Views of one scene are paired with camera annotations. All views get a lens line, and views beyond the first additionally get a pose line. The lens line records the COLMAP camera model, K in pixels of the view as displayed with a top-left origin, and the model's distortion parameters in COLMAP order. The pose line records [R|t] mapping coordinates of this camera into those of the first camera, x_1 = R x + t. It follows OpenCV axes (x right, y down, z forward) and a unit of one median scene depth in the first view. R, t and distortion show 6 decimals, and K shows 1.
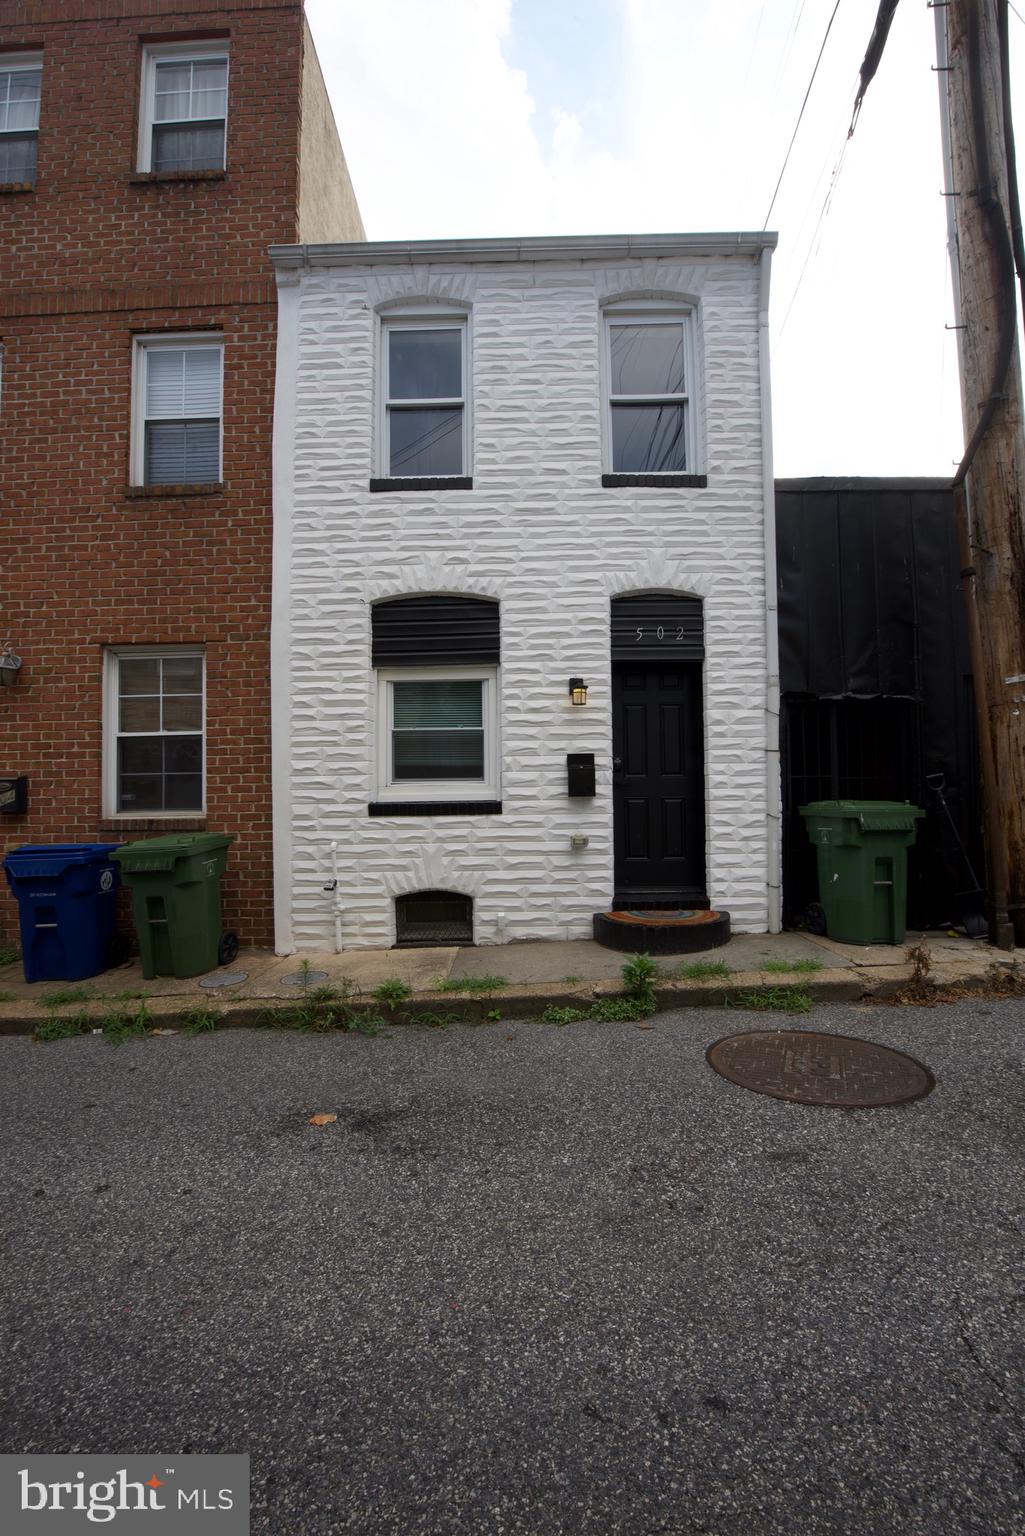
lens RADIAL K [[612.7, 0, 512.6], [0, 612.7, 783.5], [0, 0, 1]] dist [-0.014880, -0.003539]
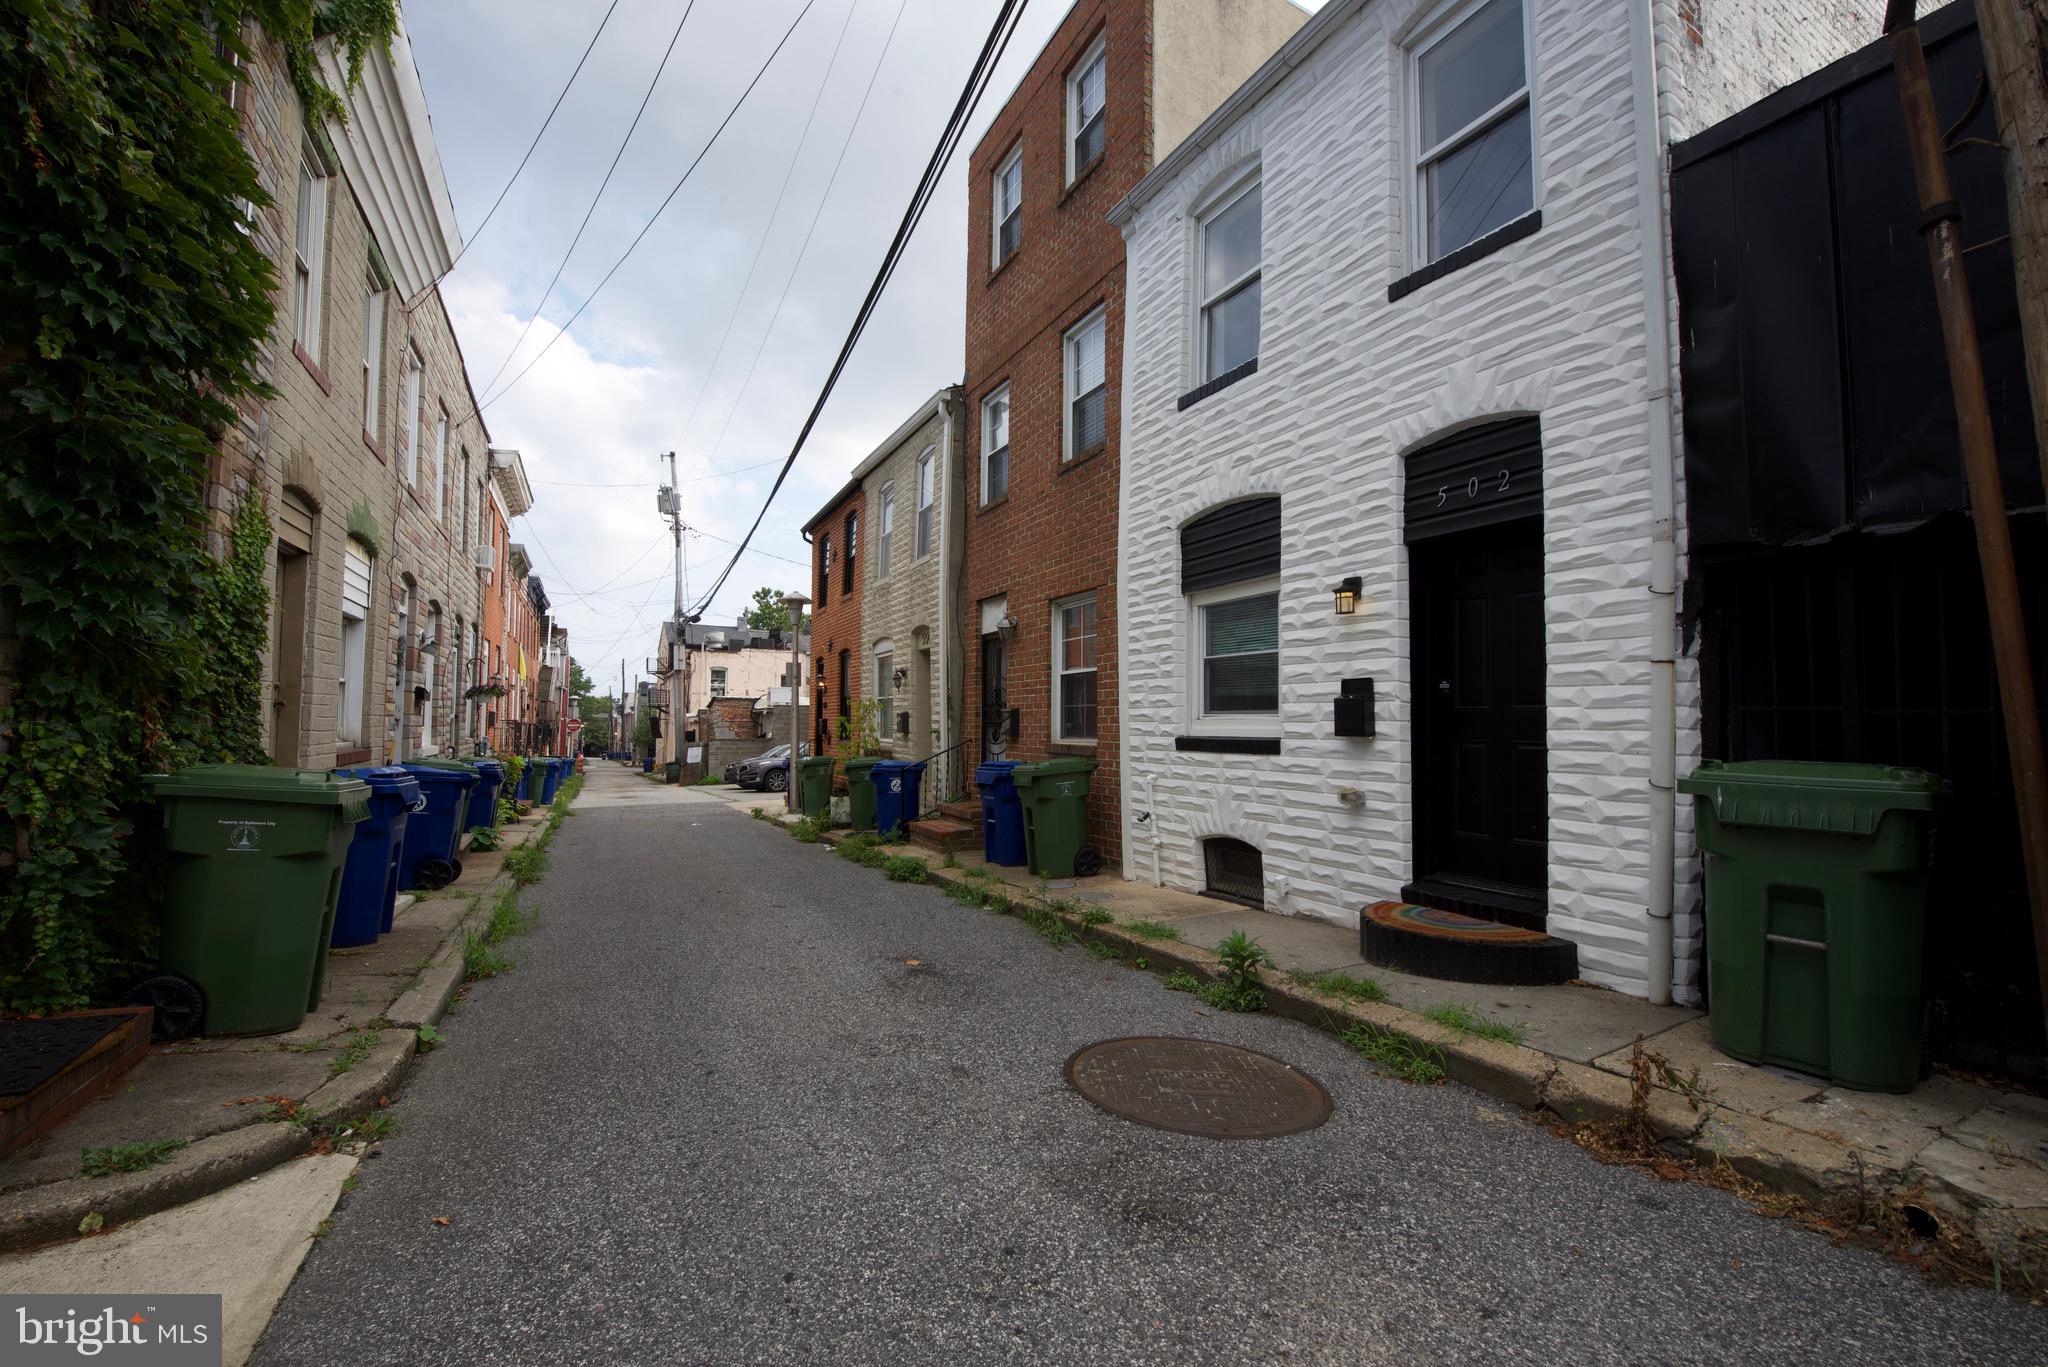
lens RADIAL K [[816.9, 0, 1010.8], [0, 816.9, 688.2], [0, 0, 1]] dist [-0.014880, -0.003539]
pose [[0.474387, -0.021816, -0.880046, 0.766991], [0.007170, 0.999755, -0.020918, -0.018934], [0.880287, 0.003614, 0.474428, 0.162702]]
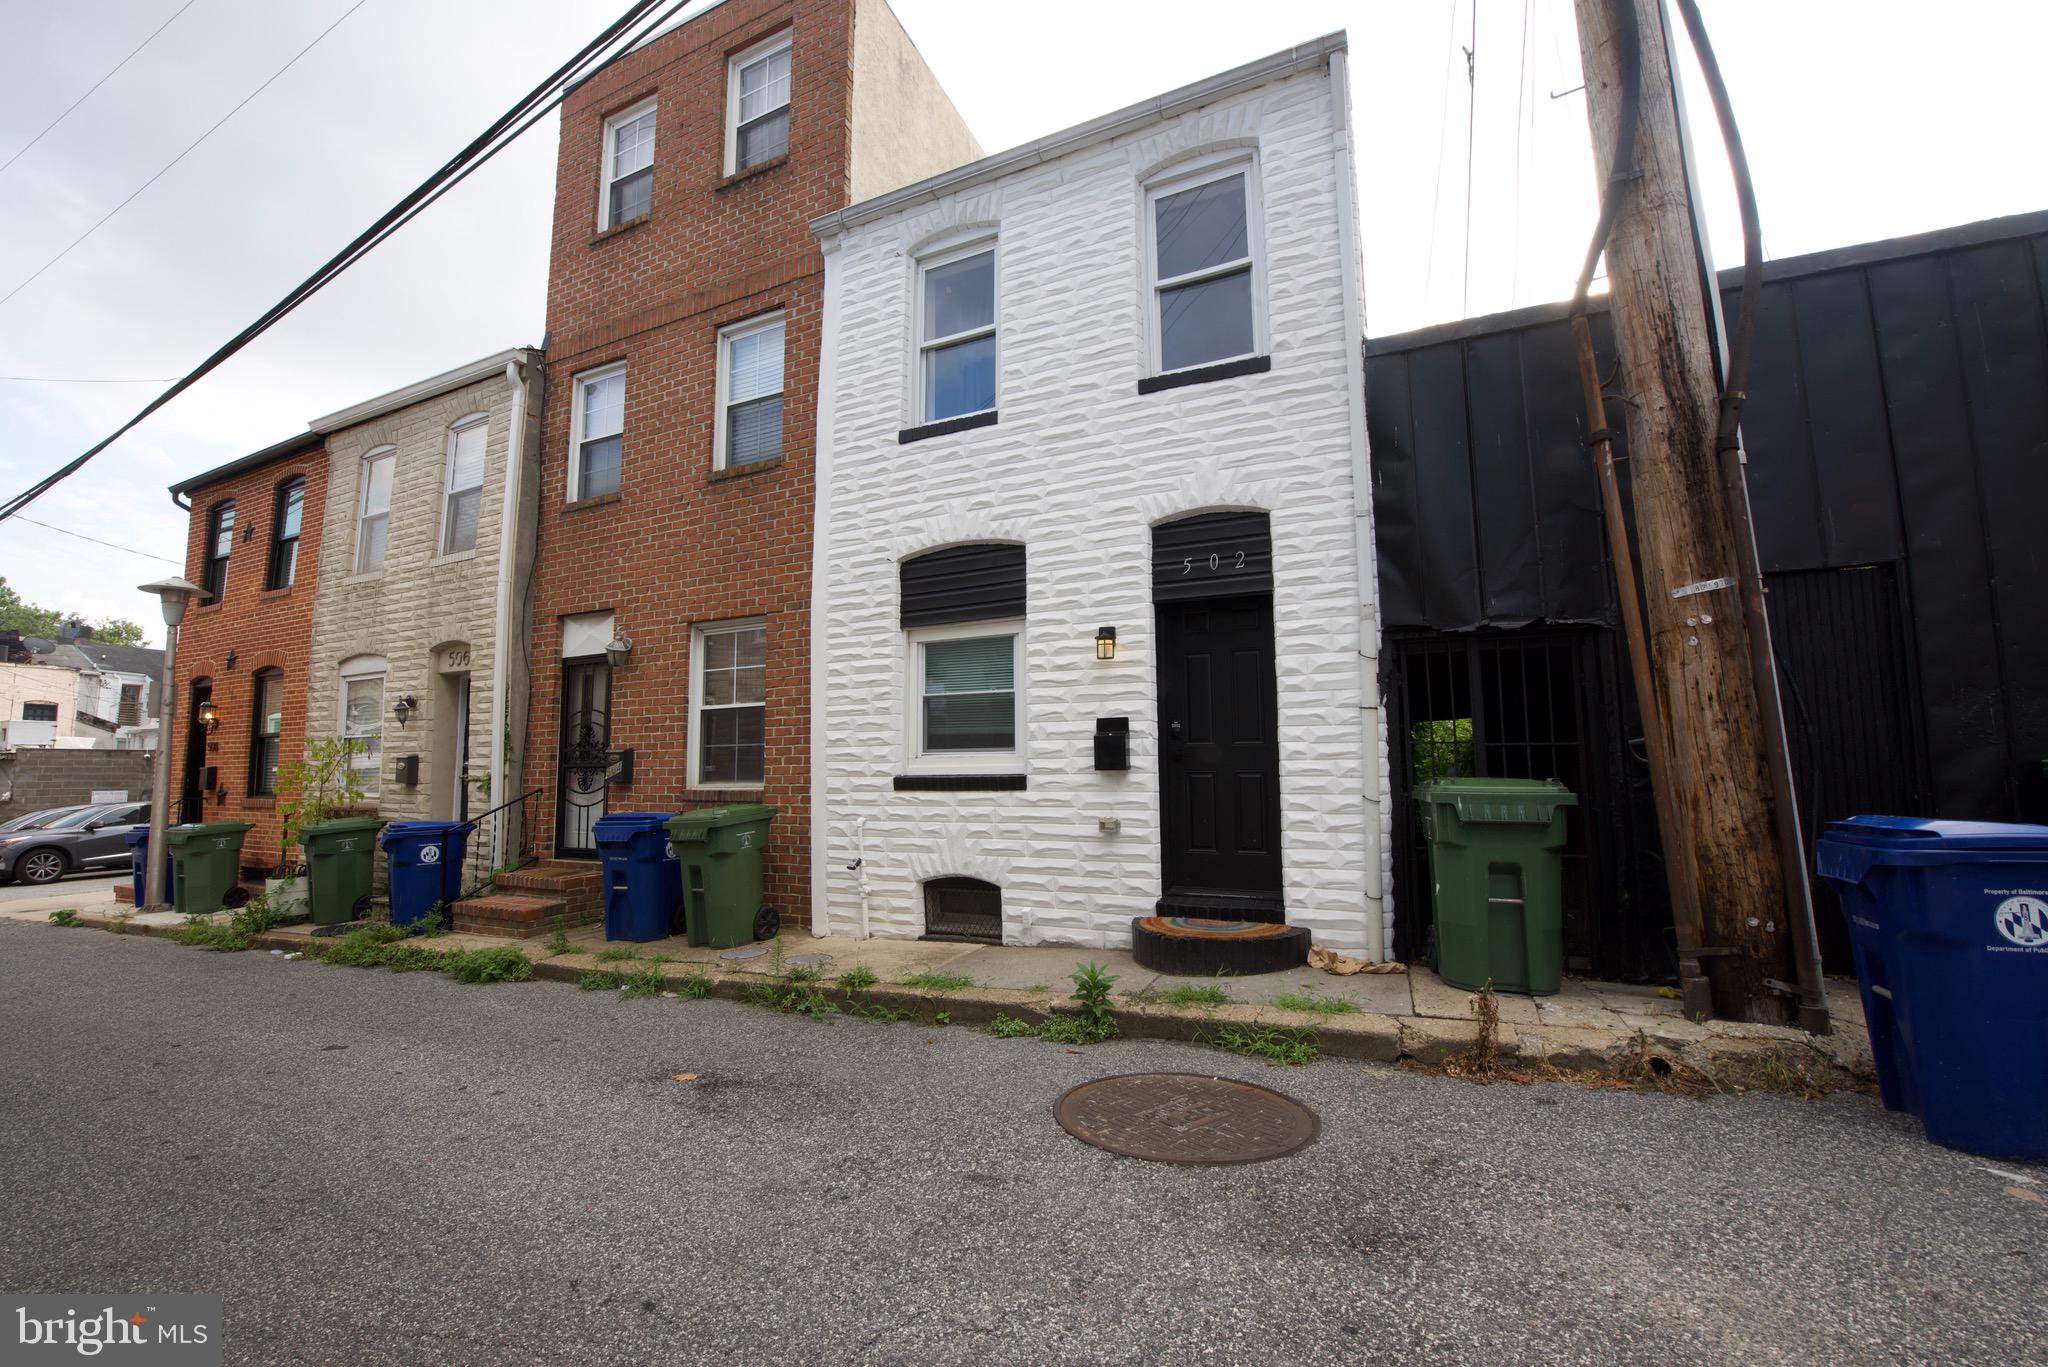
lens RADIAL K [[816.9, 0, 1010.8], [0, 816.9, 688.2], [0, 0, 1]] dist [-0.014880, -0.003539]
pose [[0.912208, -0.036409, -0.408106, 0.428384], [0.007650, 0.997384, -0.071883, -0.010429], [0.409655, 0.062450, 0.910100, -0.053513]]
